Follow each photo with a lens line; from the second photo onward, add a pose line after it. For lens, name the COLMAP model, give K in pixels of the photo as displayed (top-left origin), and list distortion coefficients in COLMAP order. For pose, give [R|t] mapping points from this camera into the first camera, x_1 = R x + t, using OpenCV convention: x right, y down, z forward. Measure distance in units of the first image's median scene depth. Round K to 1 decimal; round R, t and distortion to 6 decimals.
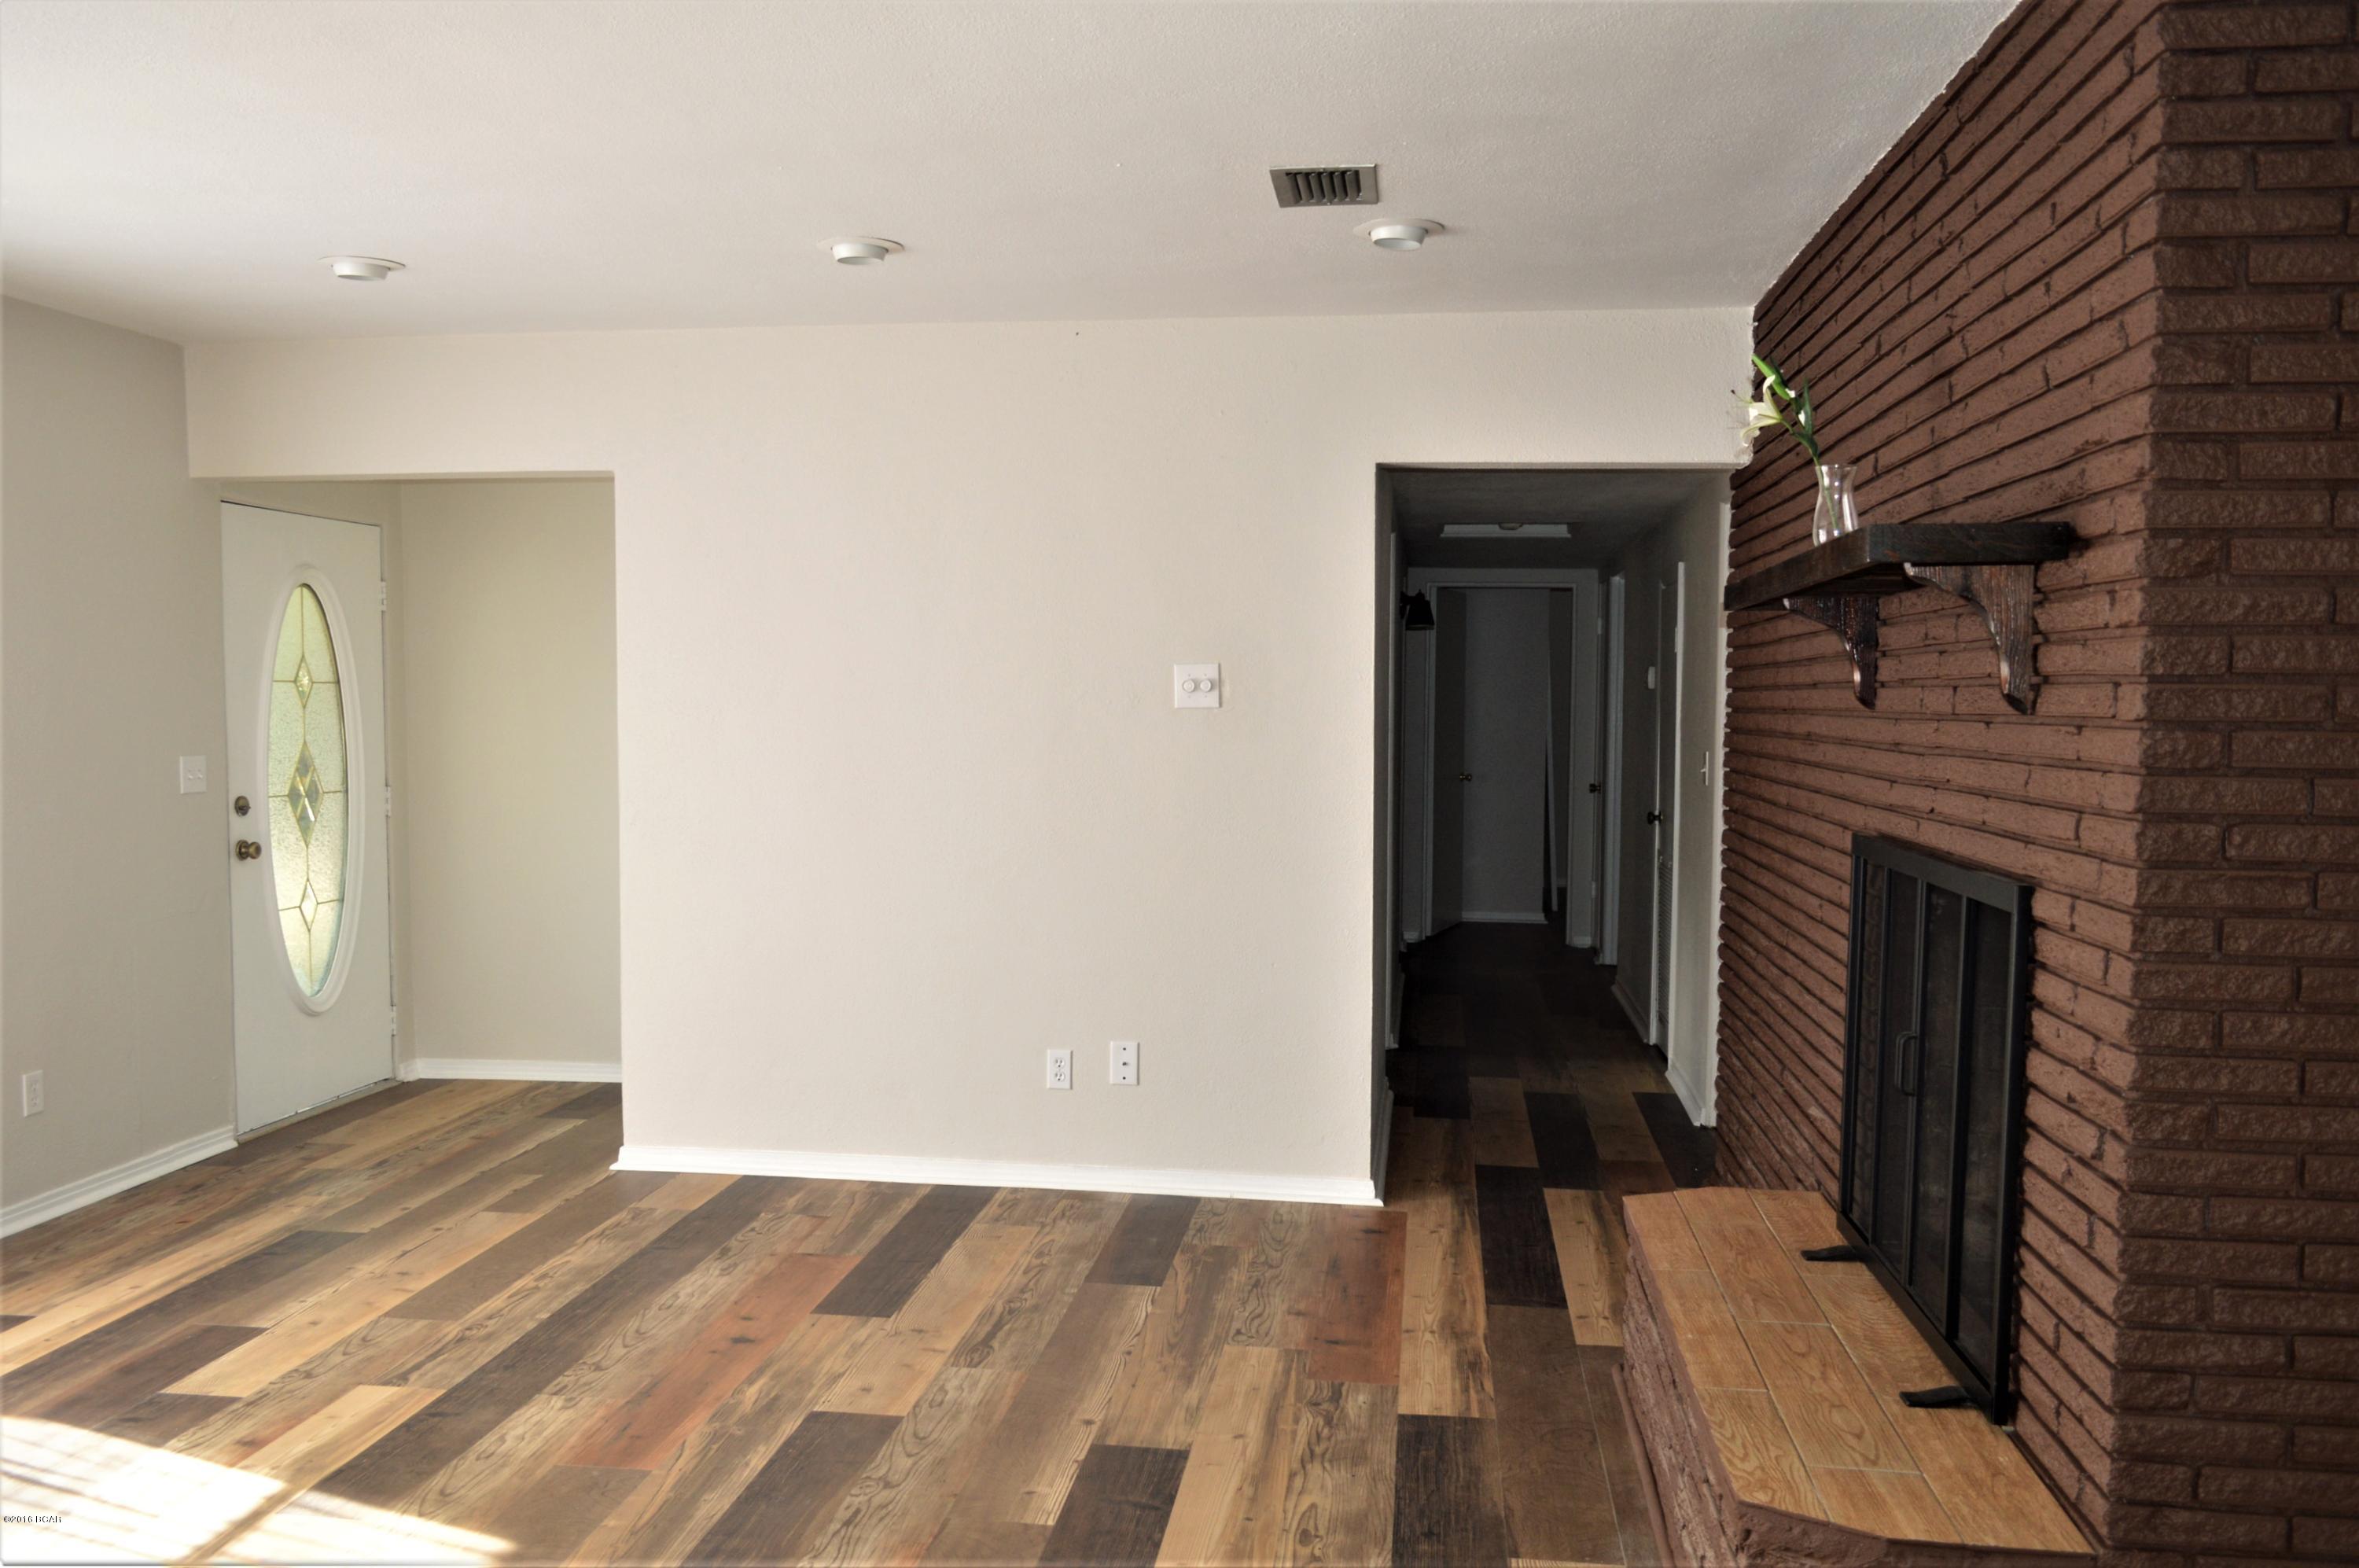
lens RADIAL K [[1868.6, 0, 1191.7], [0, 1868.6, 777.9], [0, 0, 1]] dist [-0.012042, 0.008824]
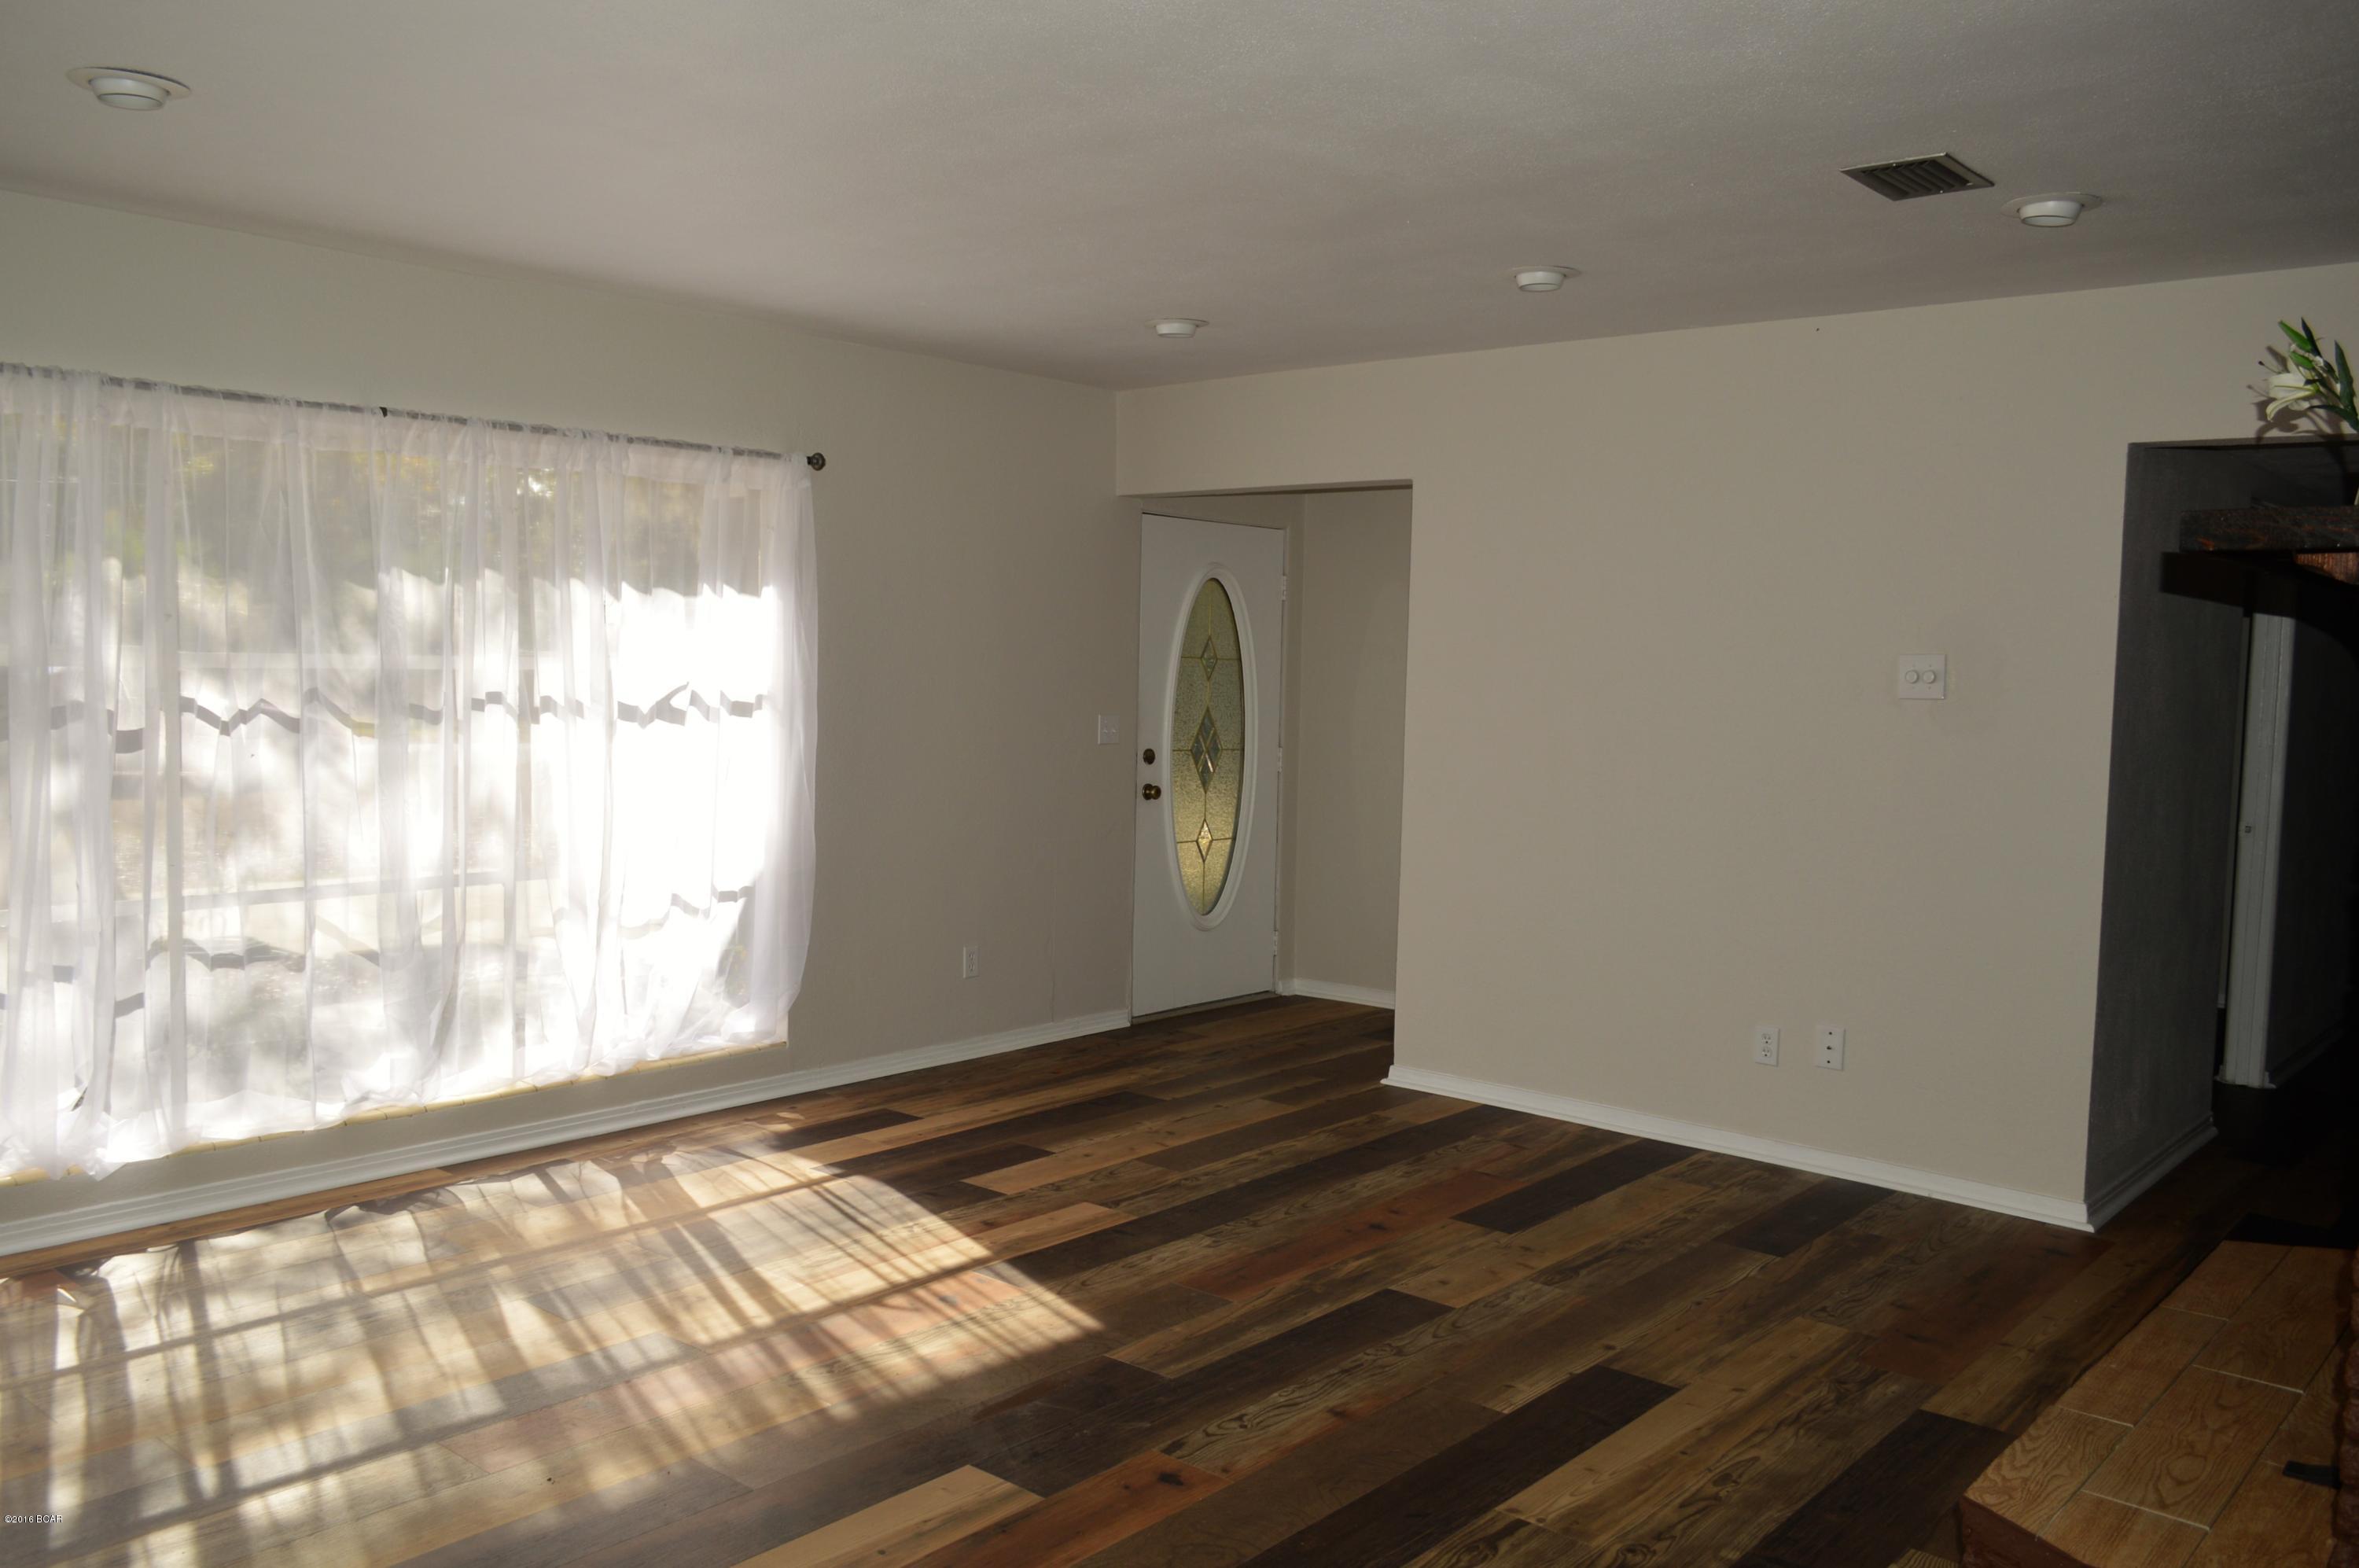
lens RADIAL K [[1868.6, 0, 1262.8], [0, 1868.6, 776.3], [0, 0, 1]] dist [-0.012042, 0.008824]
pose [[0.845535, 0.049762, -0.531596, 0.291589], [-0.046486, 0.998728, 0.019551, 0.000428], [0.531893, 0.008181, 0.846772, -0.027957]]
